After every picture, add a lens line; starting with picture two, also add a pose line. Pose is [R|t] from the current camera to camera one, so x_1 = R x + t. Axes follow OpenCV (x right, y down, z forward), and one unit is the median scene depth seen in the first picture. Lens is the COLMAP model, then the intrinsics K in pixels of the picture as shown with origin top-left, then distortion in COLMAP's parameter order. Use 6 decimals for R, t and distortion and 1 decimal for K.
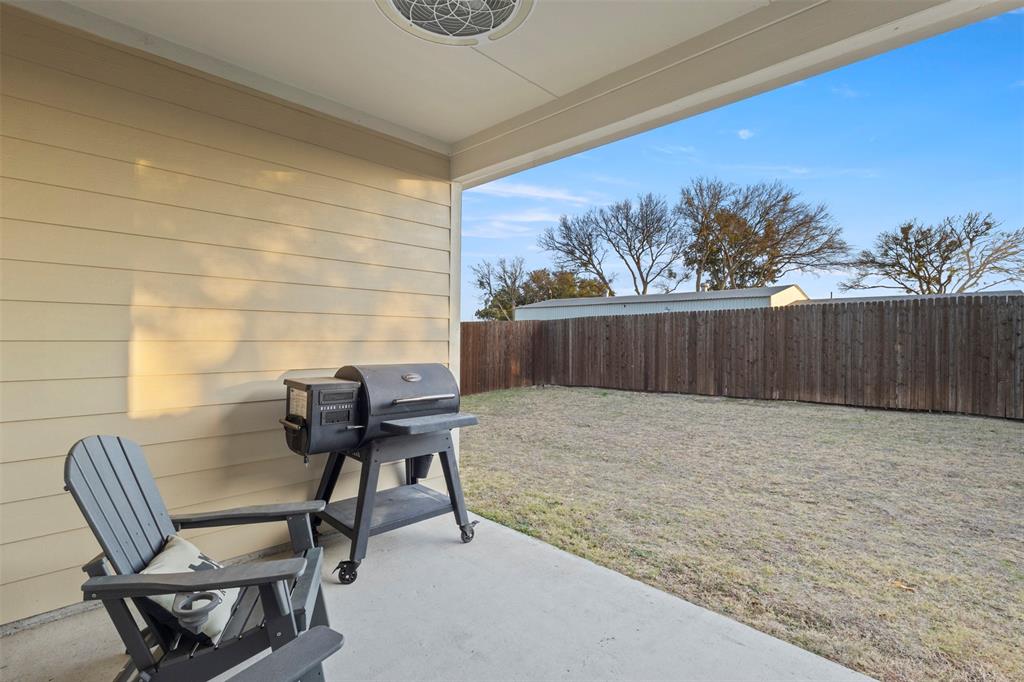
lens RADIAL K [[472.9, 0, 506.8], [0, 472.9, 344.9], [0, 0, 1]] dist [0.001252, 0.000169]
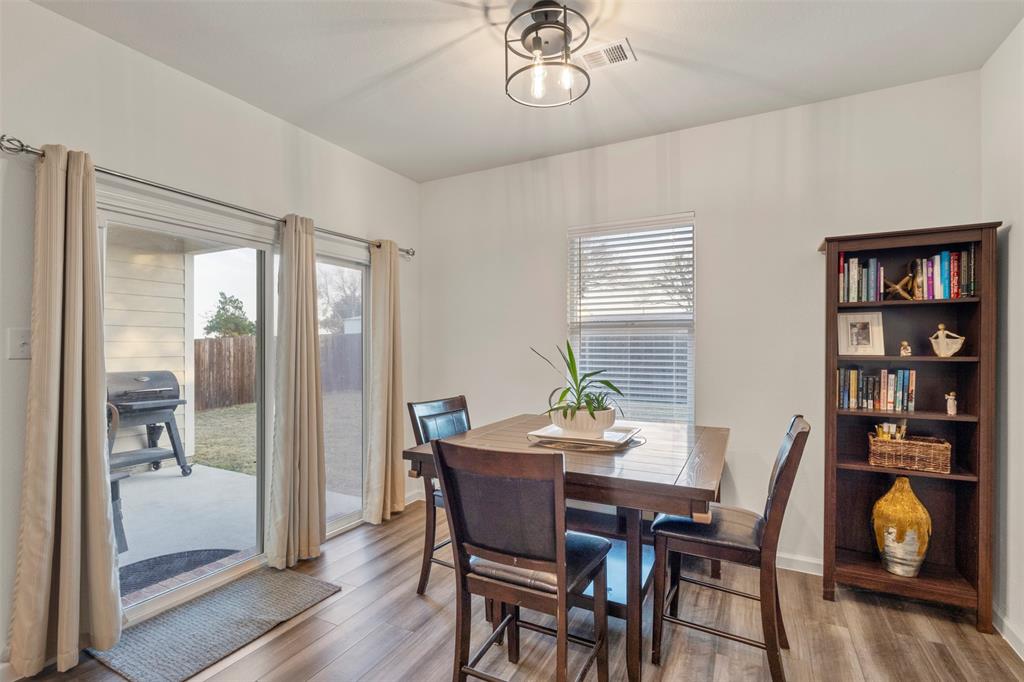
lens RADIAL K [[472.9, 0, 515.4], [0, 472.9, 348.0], [0, 0, 1]] dist [0.001252, 0.000169]
pose [[0.953332, -0.009338, 0.301781, 0.053846], [0.012303, 0.999893, -0.007925, -0.001308], [-0.301674, 0.011268, 0.953344, -0.098815]]
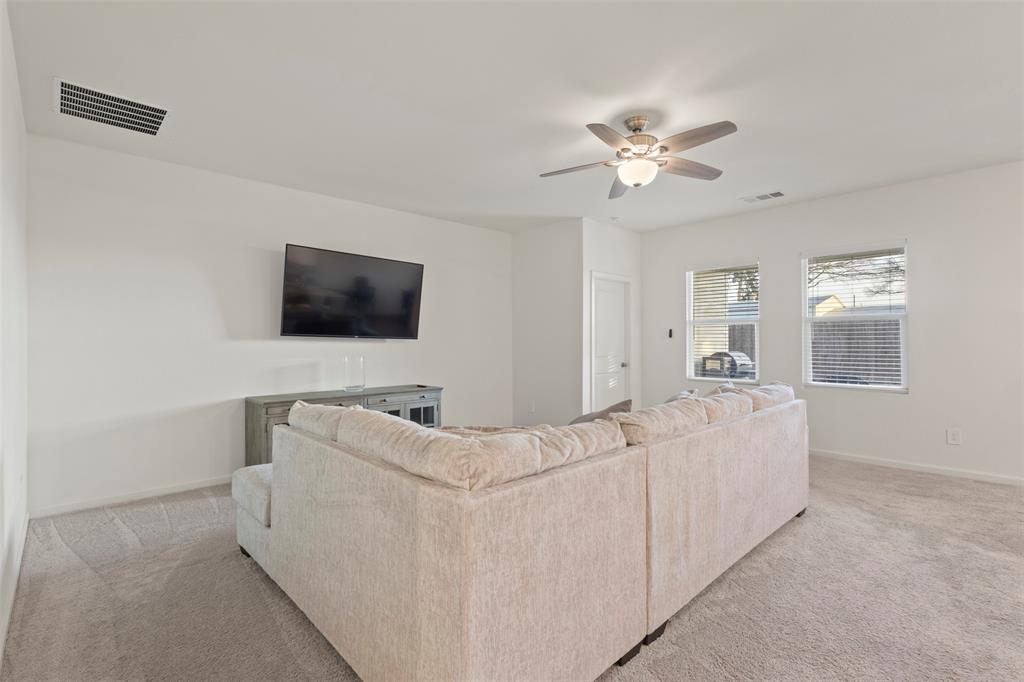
lens RADIAL K [[472.9, 0, 506.8], [0, 472.9, 339.0], [0, 0, 1]] dist [0.001252, 0.000169]
pose [[0.999499, -0.008102, -0.030585, -0.132423], [0.007430, 0.999730, -0.022011, 0.002060], [0.030755, 0.021772, 0.999290, -0.159785]]
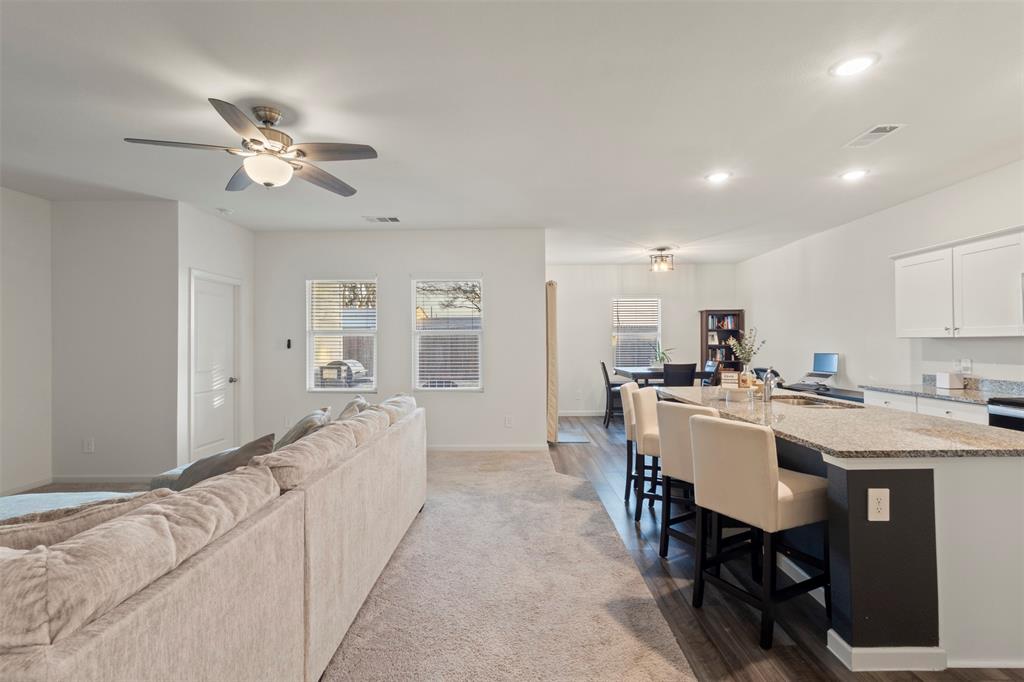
lens RADIAL K [[472.9, 0, 511.5], [0, 472.9, 339.5], [0, 0, 1]] dist [0.001252, 0.000169]
pose [[0.716845, -0.004409, 0.697219, -0.137063], [0.021630, 0.999639, -0.015917, -0.001095], [-0.696897, 0.026491, 0.716682, -0.154085]]
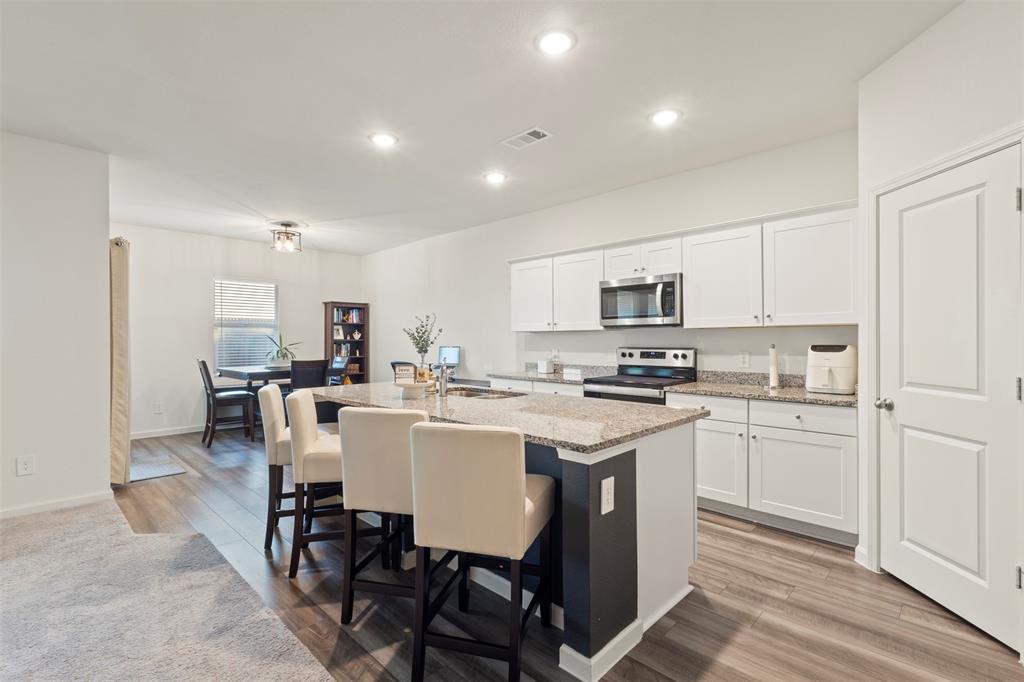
lens RADIAL K [[472.9, 0, 512.0], [0, 472.9, 337.5], [0, 0, 1]] dist [0.001252, 0.000169]
pose [[-0.008872, 0.000489, 0.999961, -0.118366], [0.017601, 0.999845, -0.000333, 0.000820], [-0.999806, 0.017597, -0.008879, -0.130801]]
